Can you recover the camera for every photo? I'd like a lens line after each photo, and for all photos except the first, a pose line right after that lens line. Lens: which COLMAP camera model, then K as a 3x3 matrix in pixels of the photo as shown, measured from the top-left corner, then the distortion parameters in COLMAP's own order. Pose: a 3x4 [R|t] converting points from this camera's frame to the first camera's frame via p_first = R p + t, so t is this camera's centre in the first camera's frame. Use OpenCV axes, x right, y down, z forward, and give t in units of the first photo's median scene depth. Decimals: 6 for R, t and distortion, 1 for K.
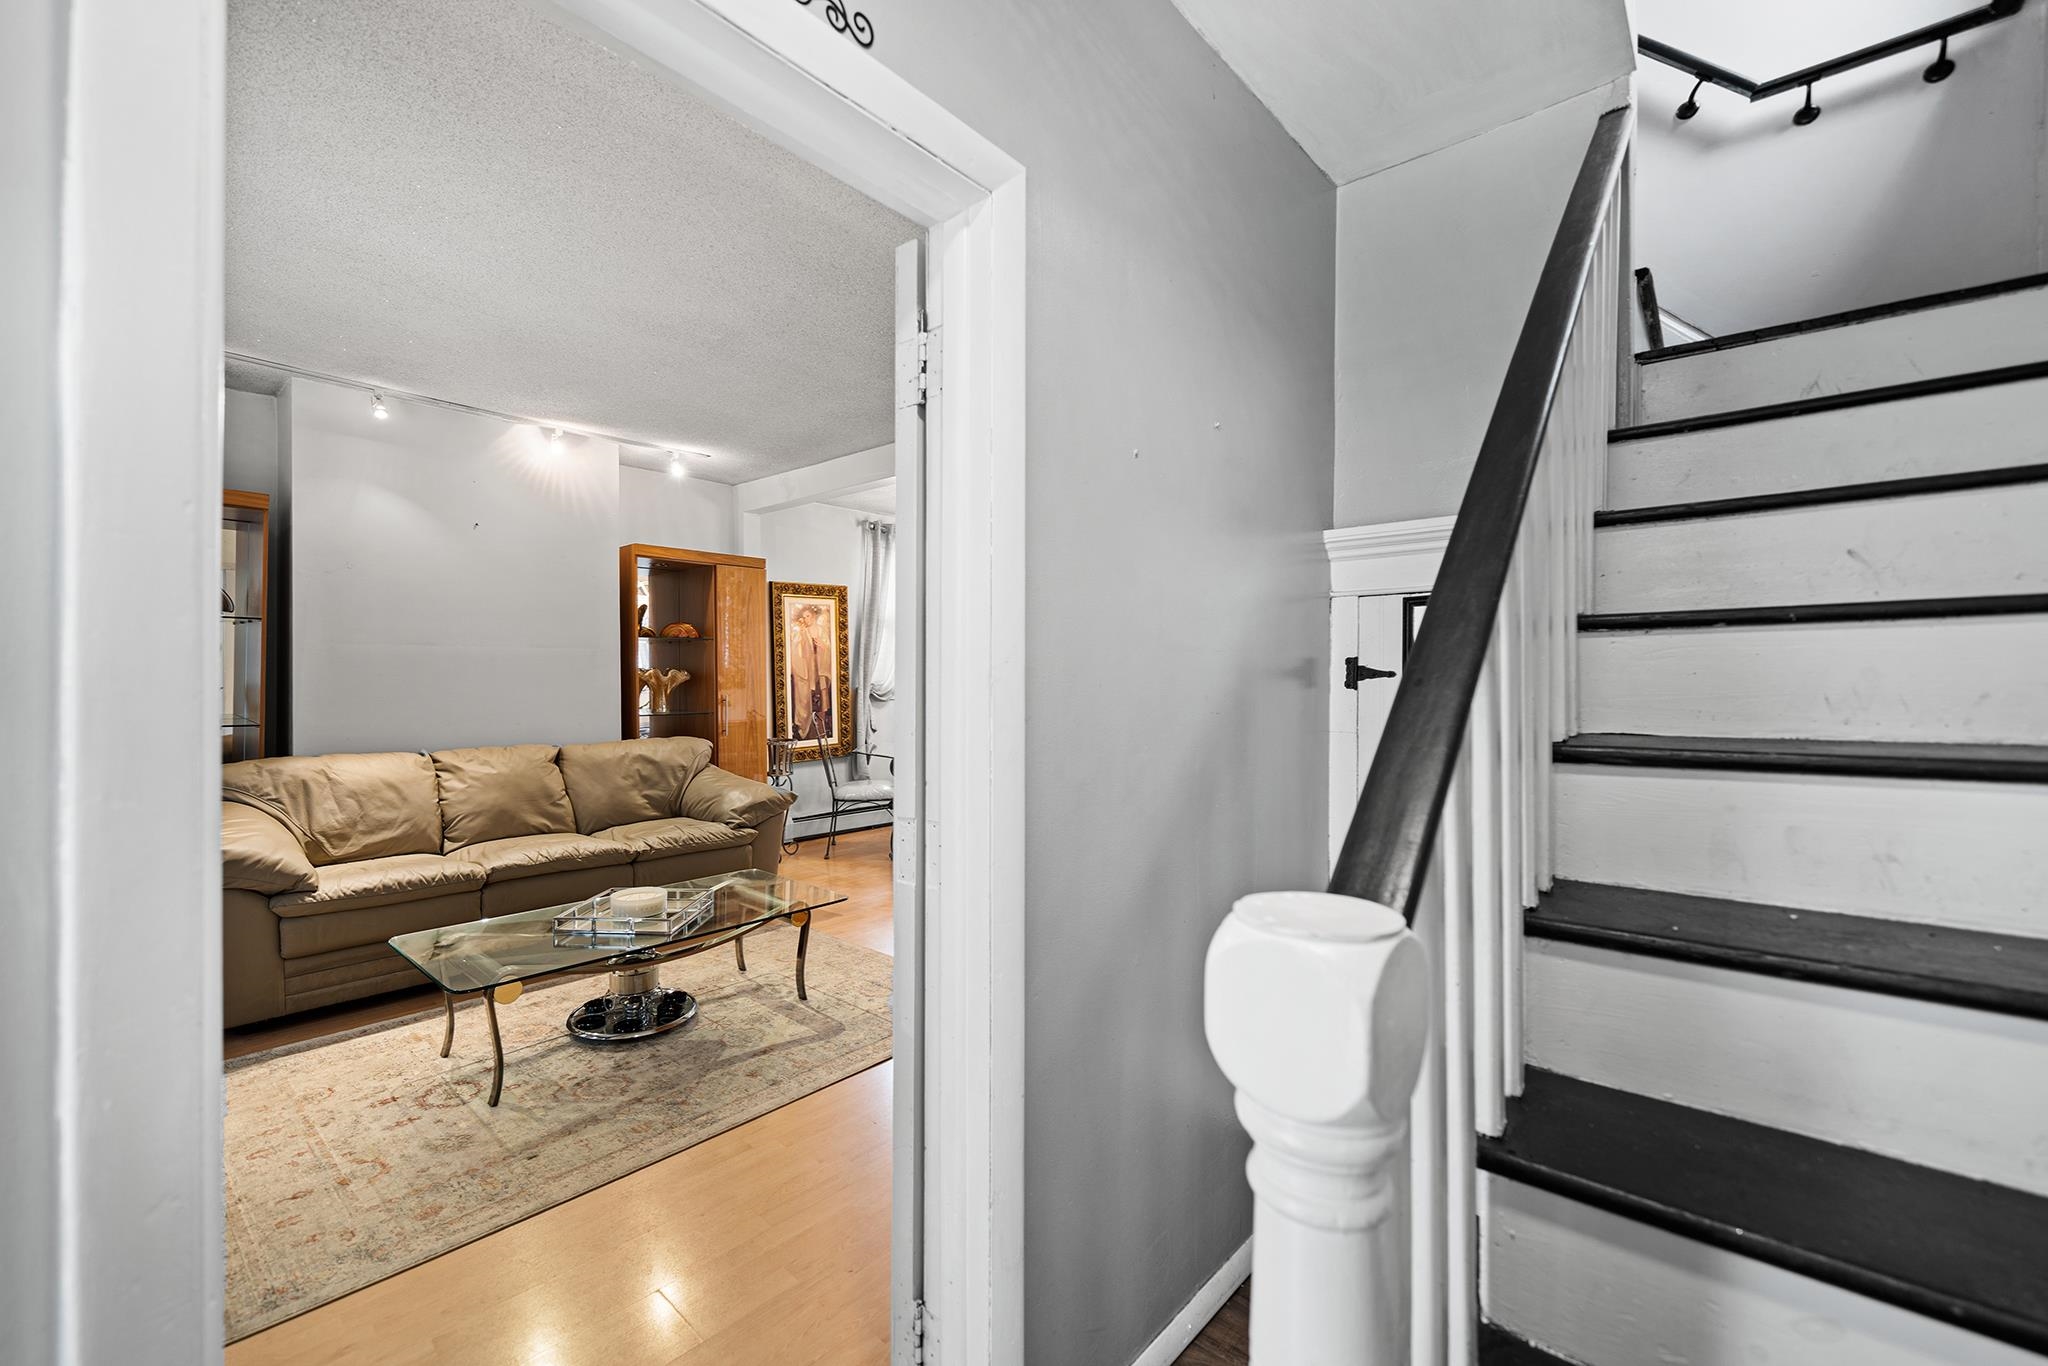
lens RADIAL K [[828.9, 0, 1013.9], [0, 828.9, 699.3], [0, 0, 1]] dist [-0.000136, -0.000409]
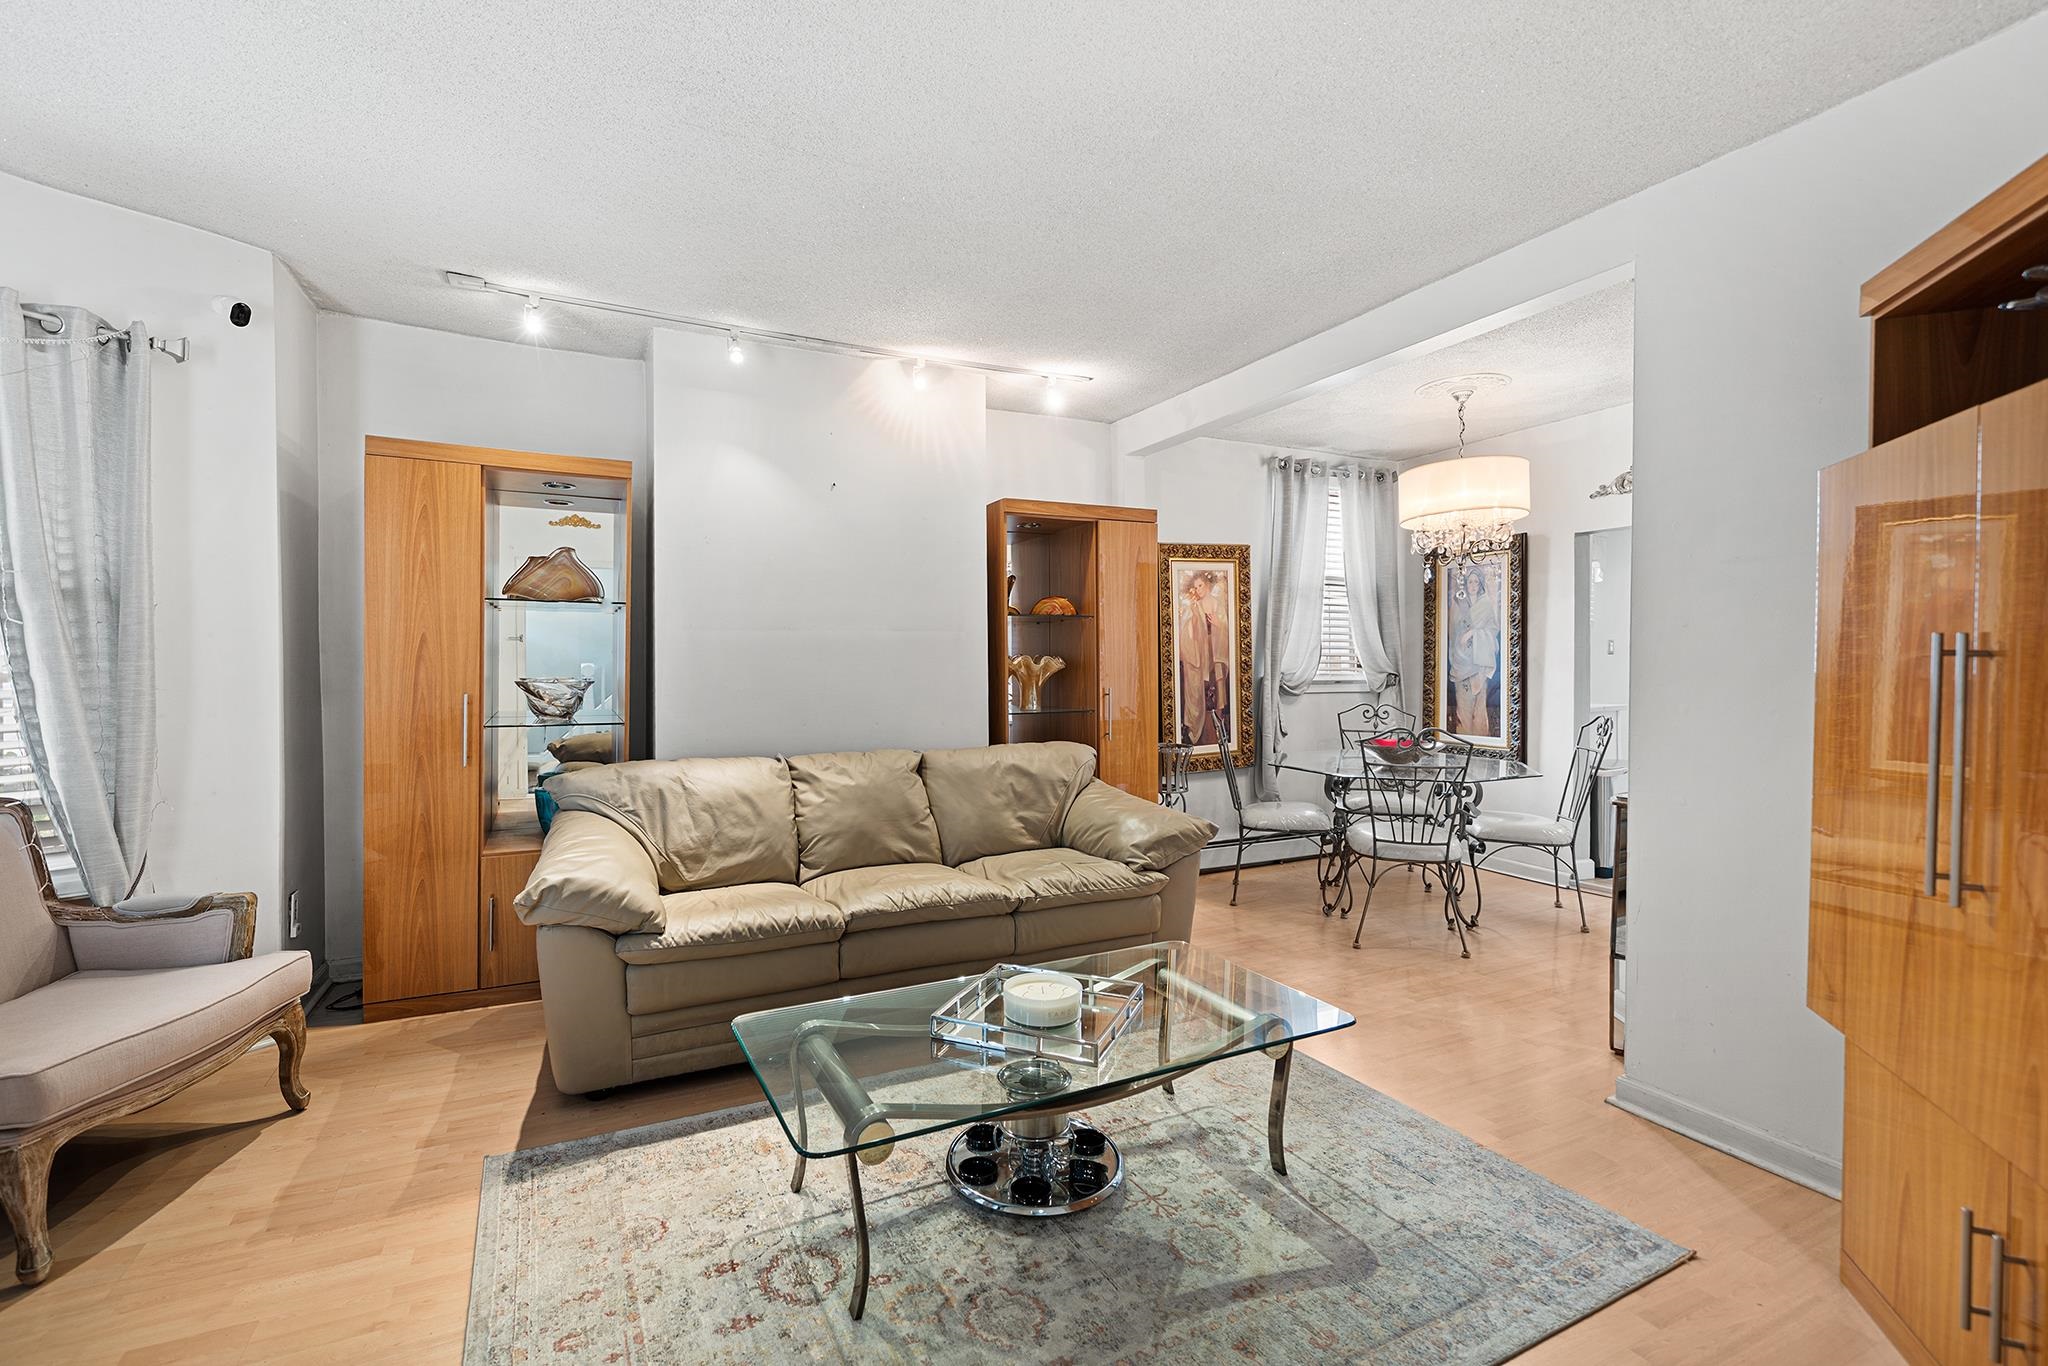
lens RADIAL K [[911.8, 0, 1023.5], [0, 911.8, 686.8], [0, 0, 1]] dist [0.003992, 0.000254]
pose [[0.932473, -0.003109, -0.361227, -0.150633], [0.001251, 0.999985, -0.005378, -0.002094], [0.361238, 0.004563, 0.932462, 0.231544]]
